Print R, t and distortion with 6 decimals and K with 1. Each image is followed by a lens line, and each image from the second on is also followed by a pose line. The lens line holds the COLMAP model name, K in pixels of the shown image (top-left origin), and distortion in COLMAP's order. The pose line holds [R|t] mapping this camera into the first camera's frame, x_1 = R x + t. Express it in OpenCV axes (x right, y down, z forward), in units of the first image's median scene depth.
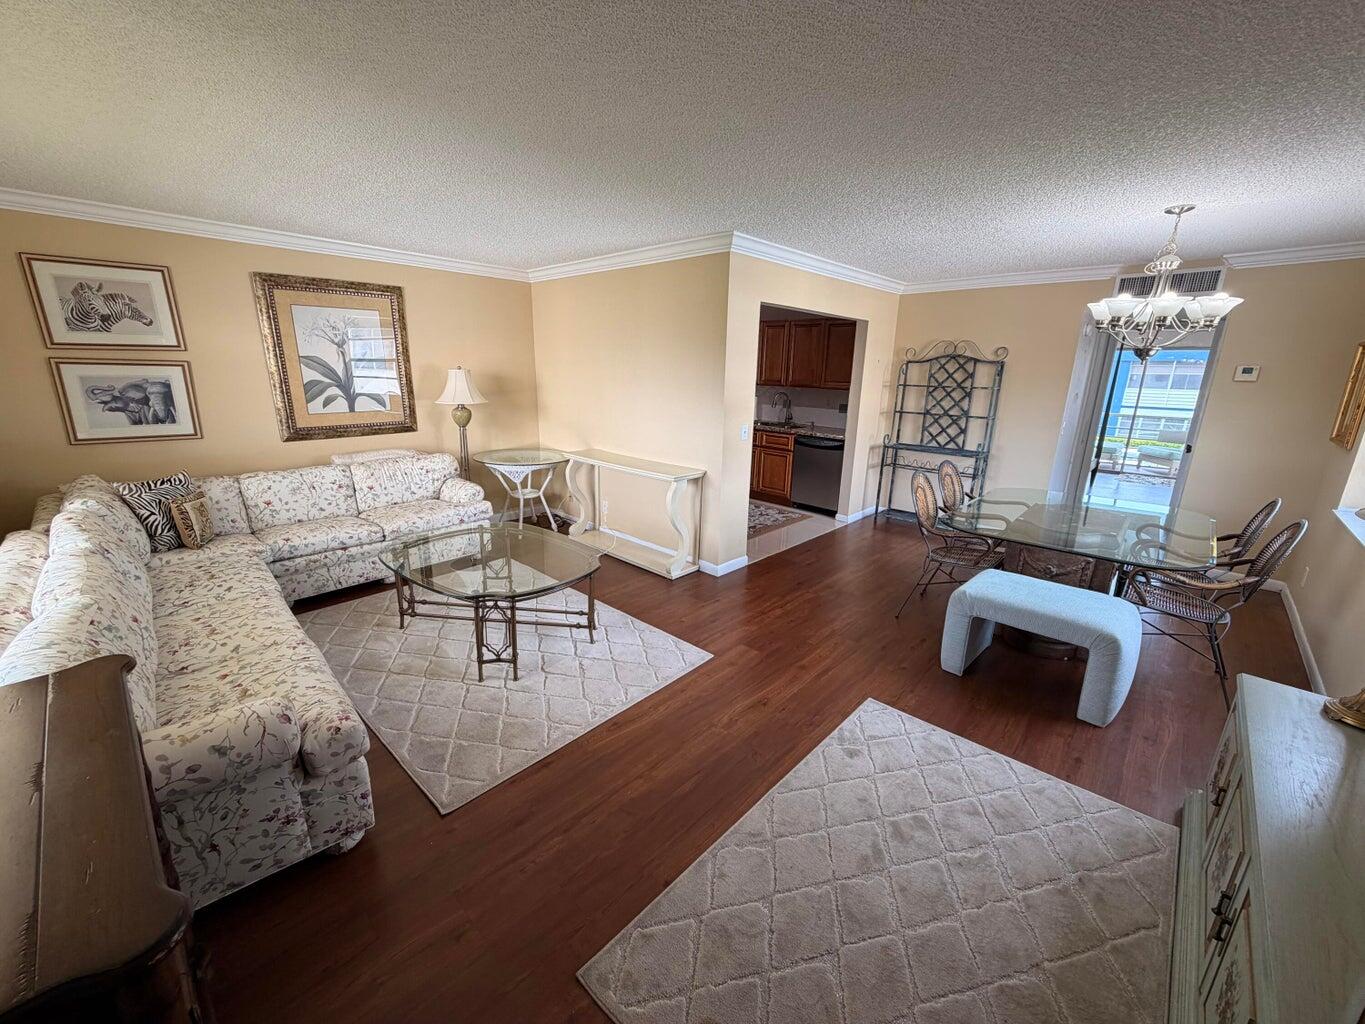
lens RADIAL K [[547.5, 0, 684.2], [0, 547.5, 515.3], [0, 0, 1]] dist [0.001873, -0.000172]
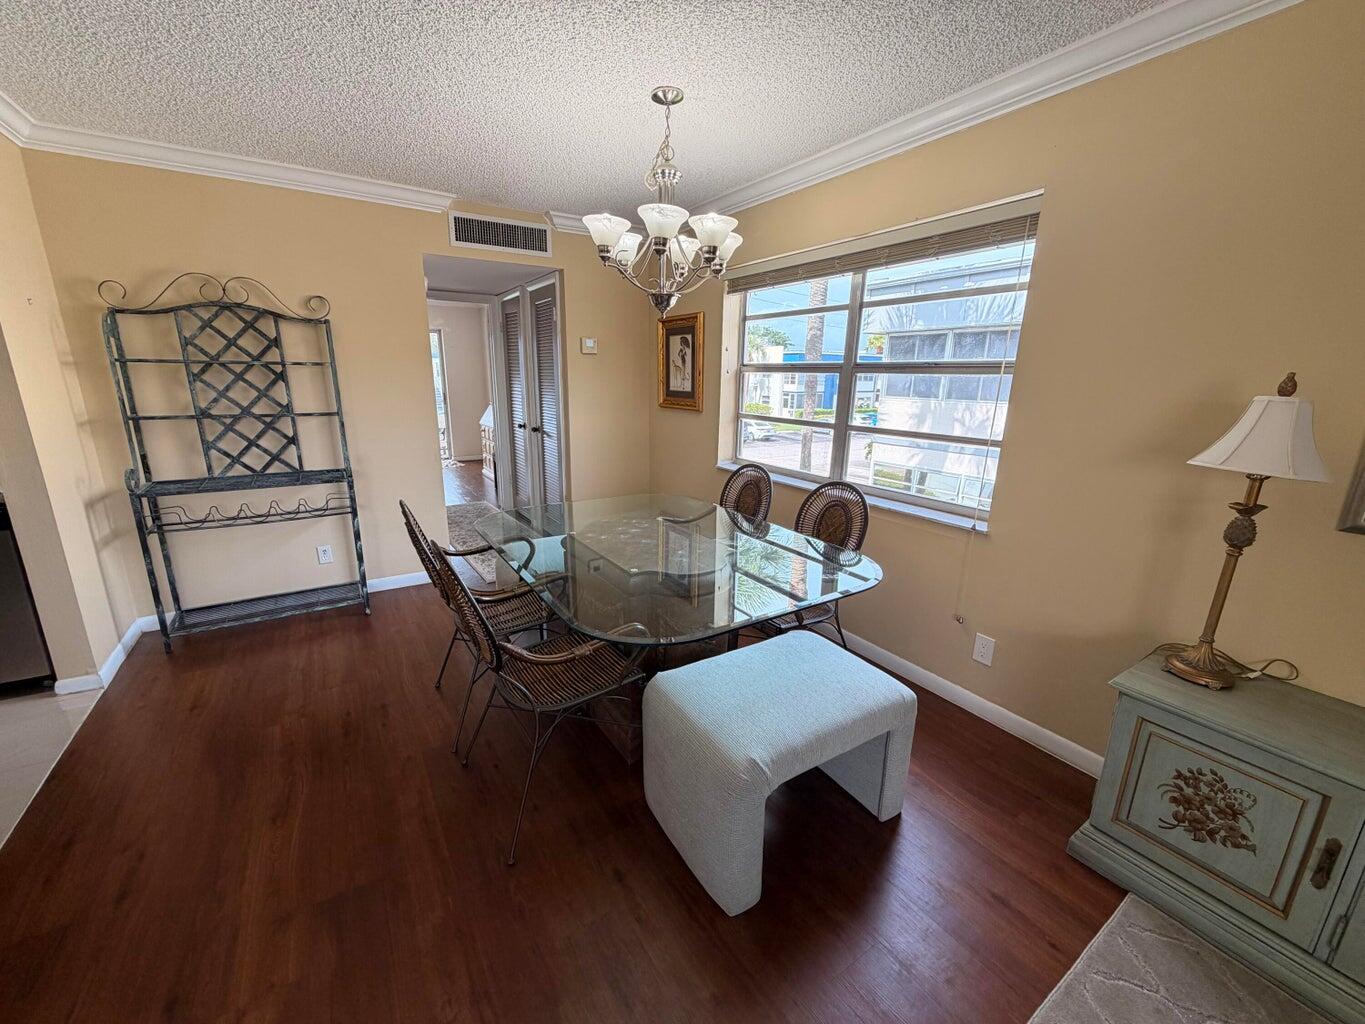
lens RADIAL K [[547.5, 0, 682.3], [0, 547.5, 513.6], [0, 0, 1]] dist [0.001873, -0.000172]
pose [[0.243719, -0.255269, 0.935649, 0.049075], [0.245113, 0.949633, 0.195237, -0.091165], [-0.938361, 0.181756, 0.294013, 0.453463]]
